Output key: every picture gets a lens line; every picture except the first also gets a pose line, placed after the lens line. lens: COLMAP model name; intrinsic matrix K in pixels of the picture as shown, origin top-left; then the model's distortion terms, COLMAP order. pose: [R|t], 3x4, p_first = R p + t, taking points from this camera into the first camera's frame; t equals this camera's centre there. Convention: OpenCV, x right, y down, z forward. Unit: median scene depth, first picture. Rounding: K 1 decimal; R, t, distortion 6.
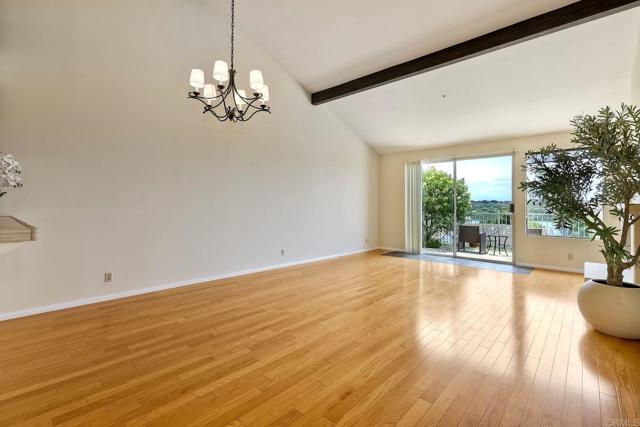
lens RADIAL K [[293.7, 0, 318.8], [0, 293.7, 202.6], [0, 0, 1]] dist [0.030677, 0.000080]
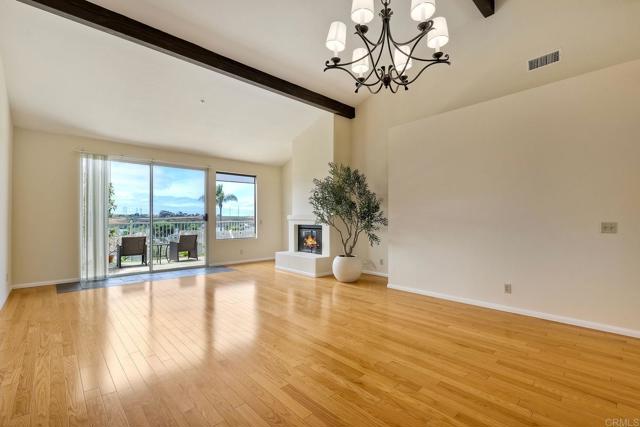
lens RADIAL K [[284.6, 0, 322.1], [0, 284.6, 212.9], [0, 0, 1]] dist [0.002948, 0.000707]
pose [[0.091588, 0.011415, 0.995732, -0.426571], [-0.012597, 0.999868, -0.010304, 0.007201], [-0.995717, -0.011600, 0.091720, 0.488750]]
